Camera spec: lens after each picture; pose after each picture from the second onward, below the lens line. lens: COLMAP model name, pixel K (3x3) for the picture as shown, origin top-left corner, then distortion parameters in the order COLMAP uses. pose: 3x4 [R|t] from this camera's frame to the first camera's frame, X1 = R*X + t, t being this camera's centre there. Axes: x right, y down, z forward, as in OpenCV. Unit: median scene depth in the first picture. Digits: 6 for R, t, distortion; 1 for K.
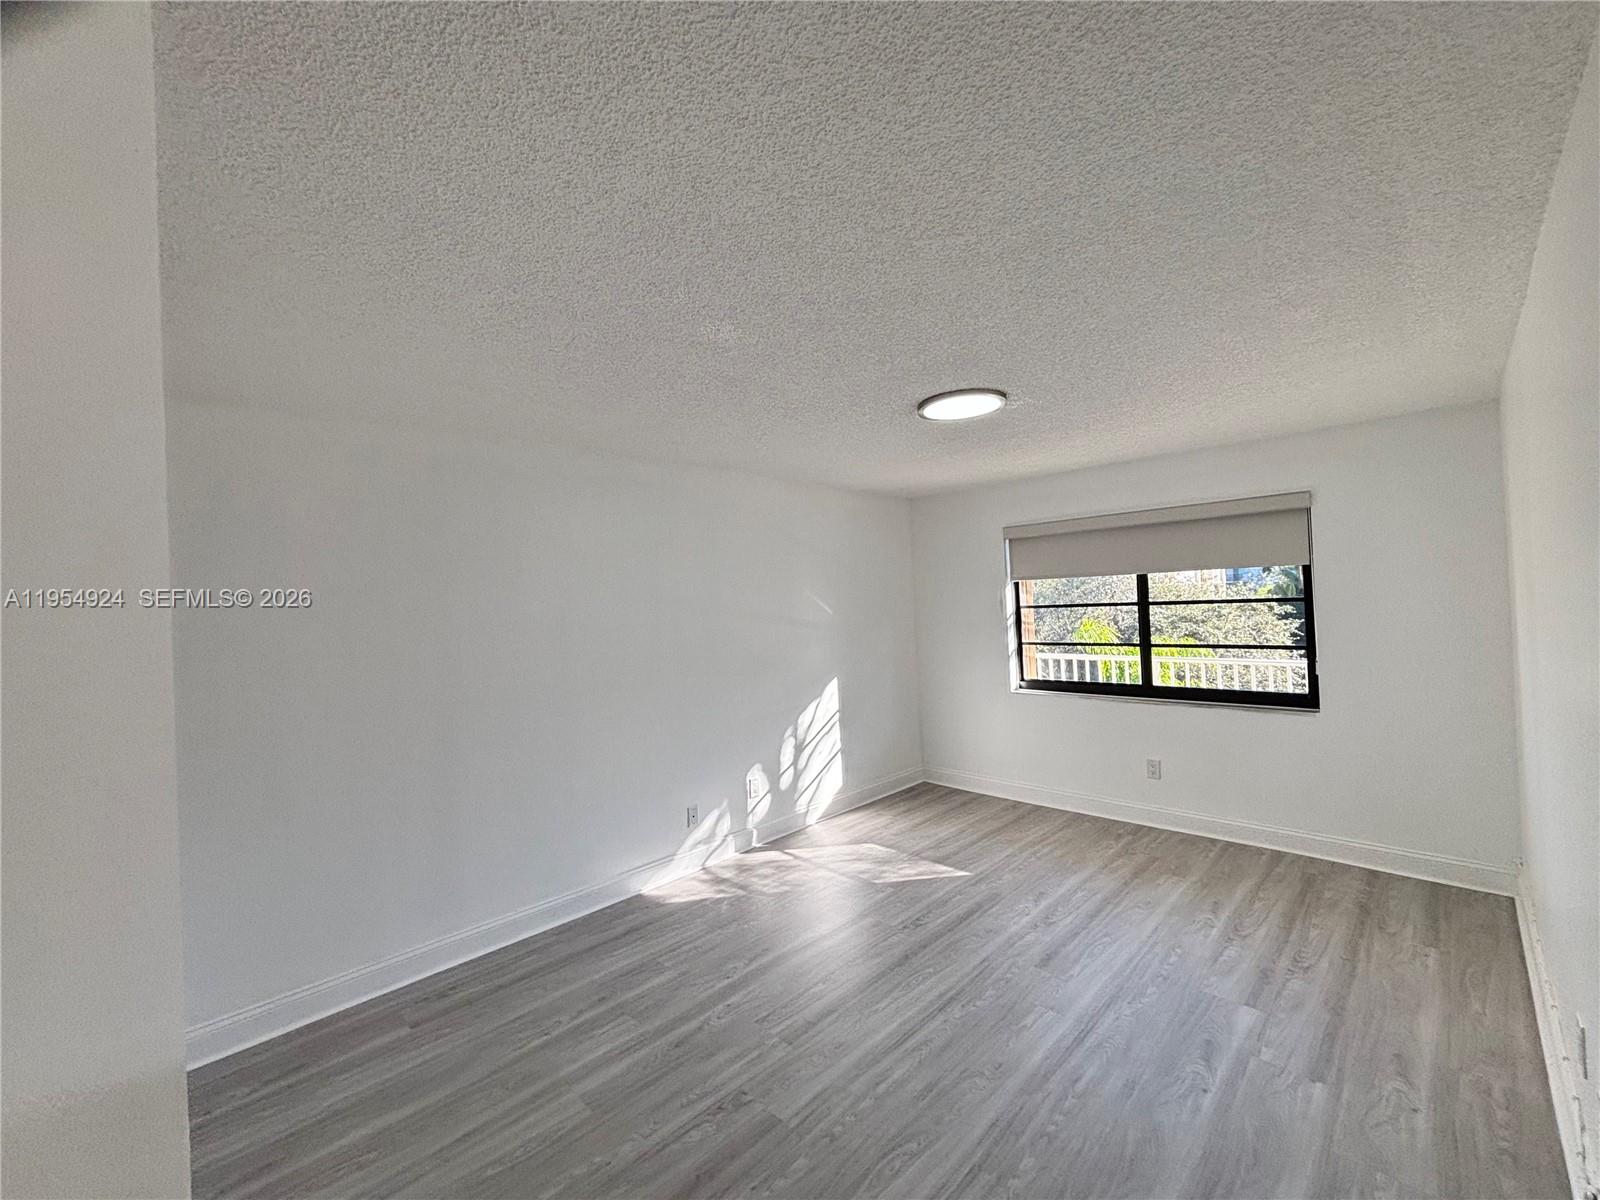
lens RADIAL K [[648.1, 0, 796.3], [0, 648.1, 597.9], [0, 0, 1]] dist [0.003576, -0.000594]
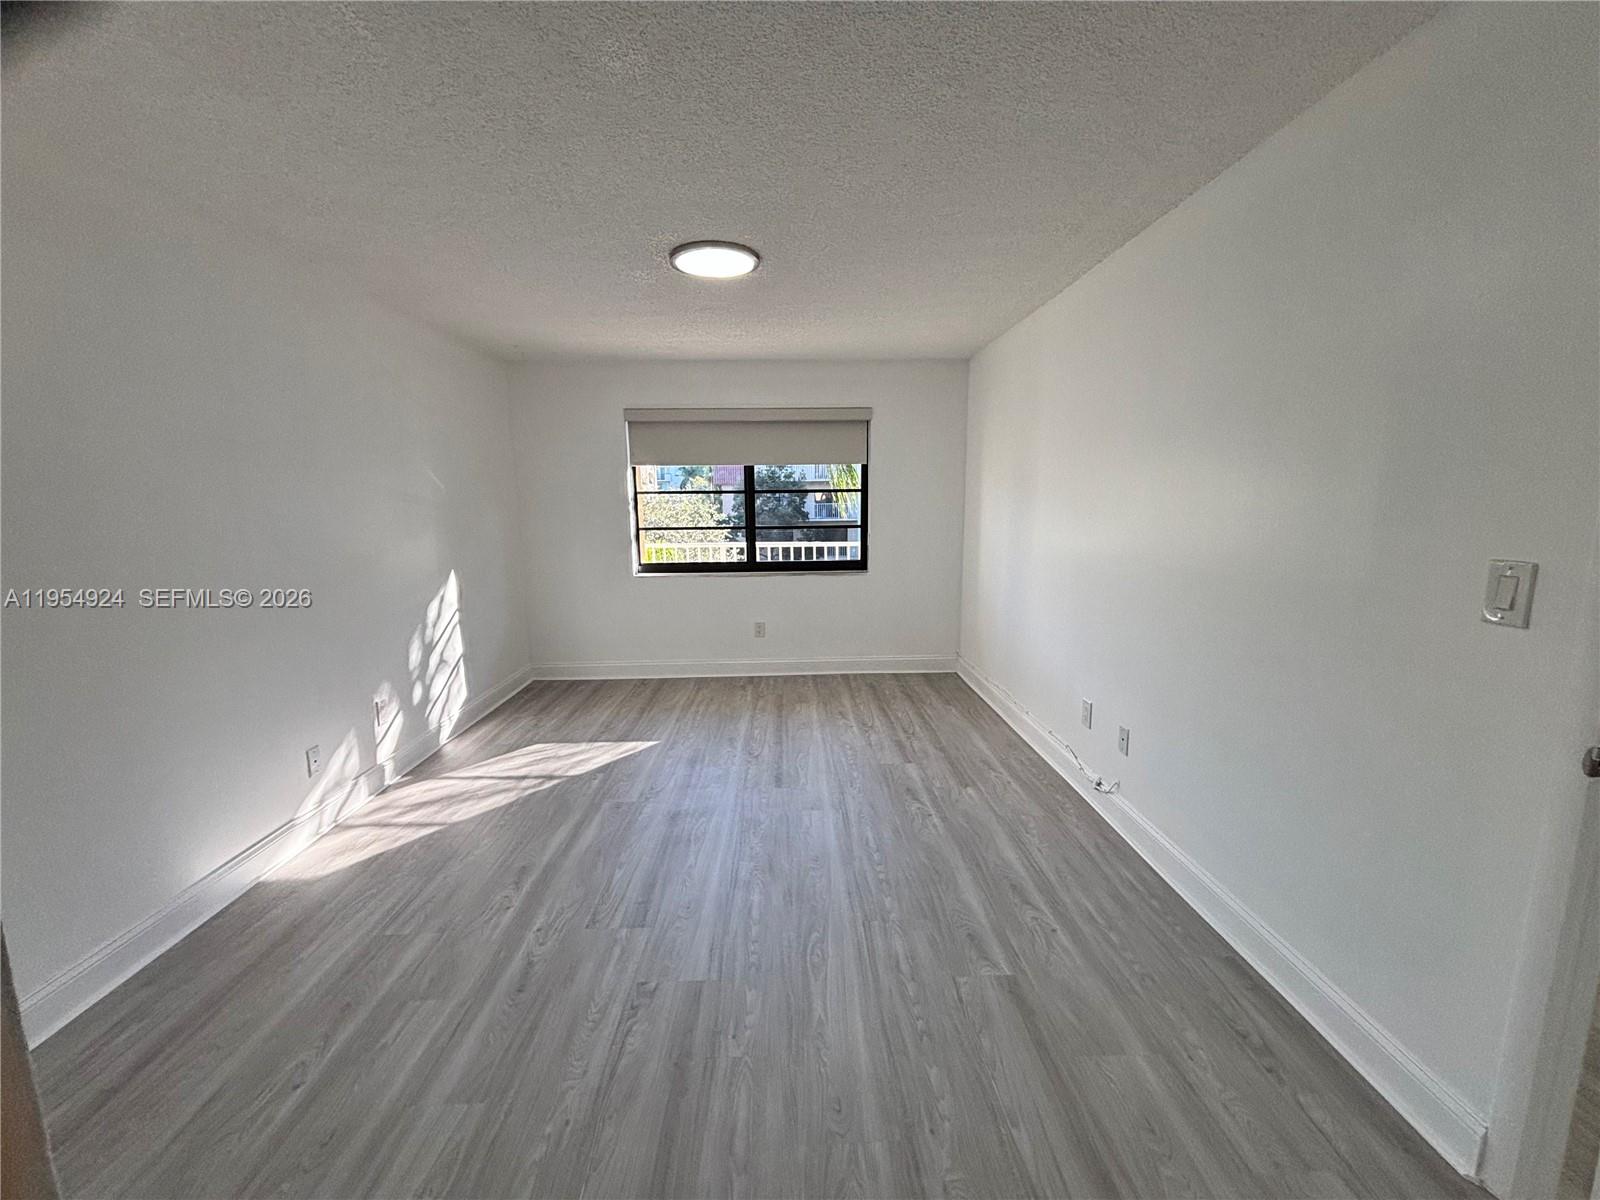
lens RADIAL K [[648.1, 0, 796.3], [0, 648.1, 597.9], [0, 0, 1]] dist [0.003576, -0.000594]
pose [[0.687169, -0.076111, 0.722499, -0.313187], [-0.024252, 0.991540, 0.127519, 0.058023], [-0.726092, -0.105149, 0.679510, 0.158541]]
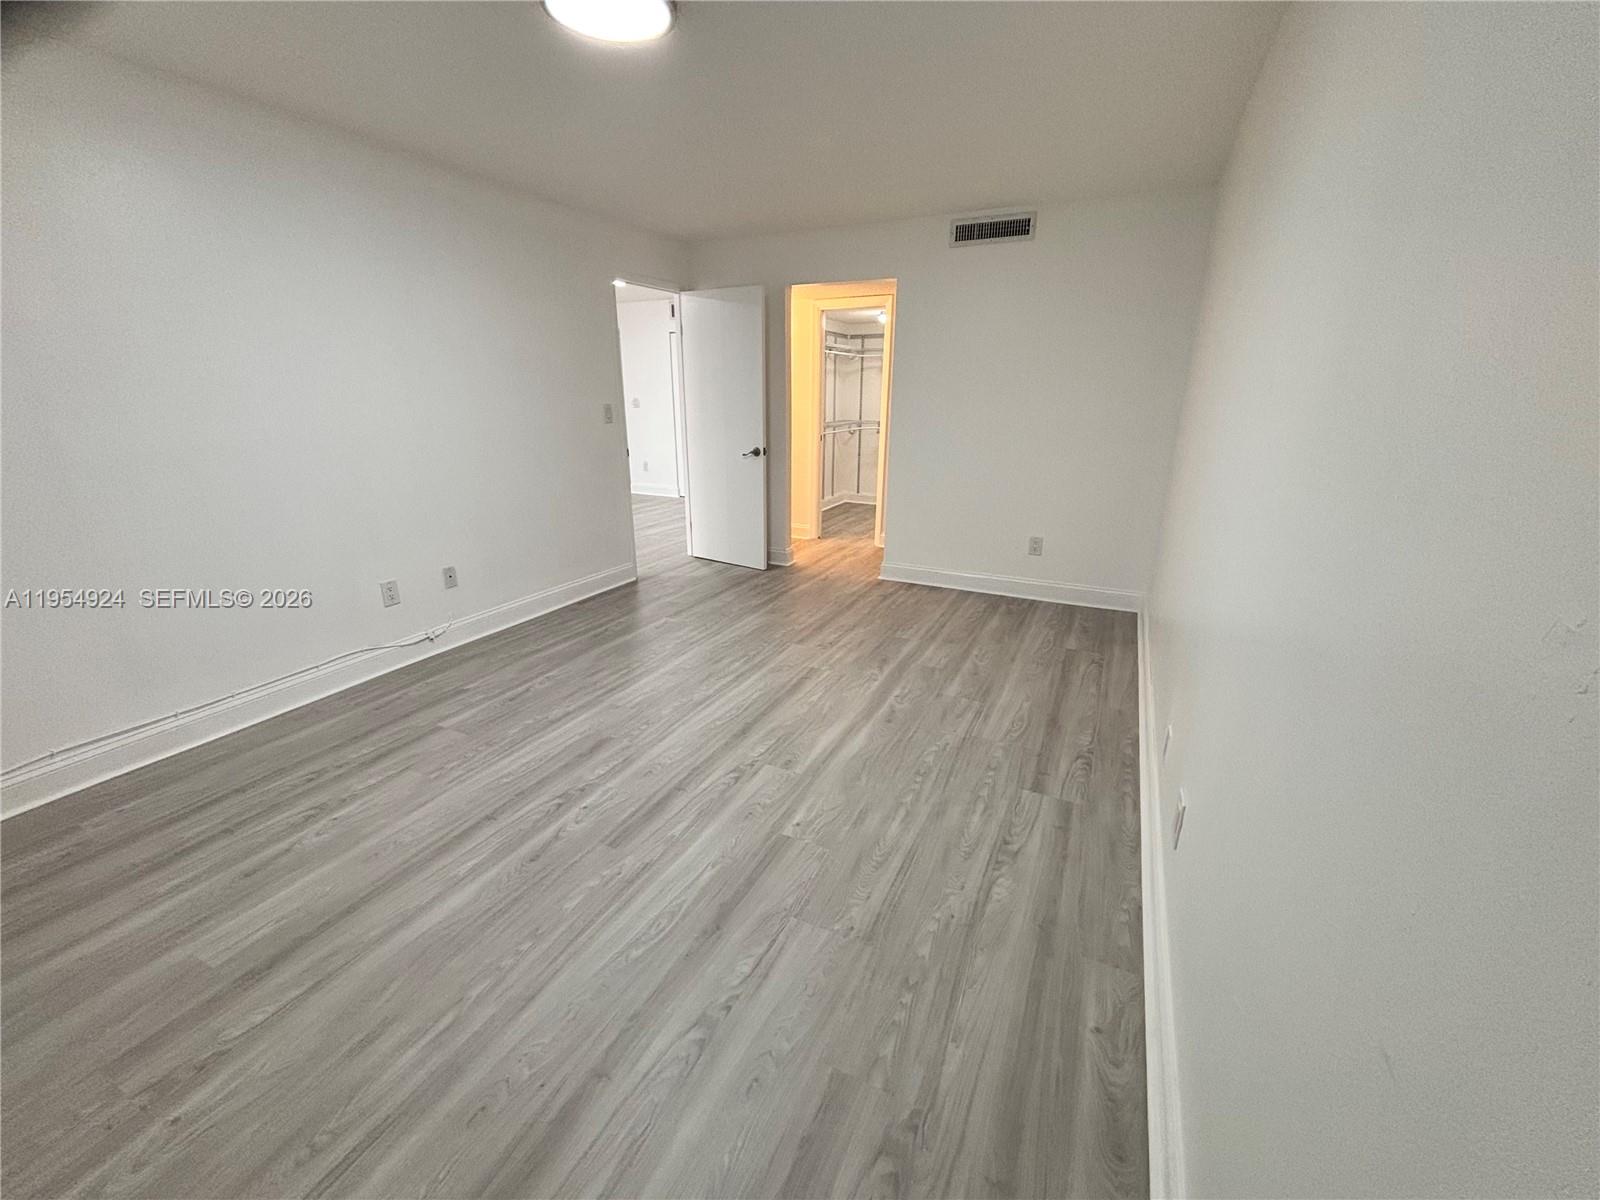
lens RADIAL K [[648.1, 0, 796.3], [0, 648.1, 597.9], [0, 0, 1]] dist [0.003576, -0.000594]
pose [[-0.943660, 0.138620, -0.300483, 0.274051], [0.039833, 0.949013, 0.312709, 0.052739], [0.328510, 0.283122, -0.901068, 1.411422]]
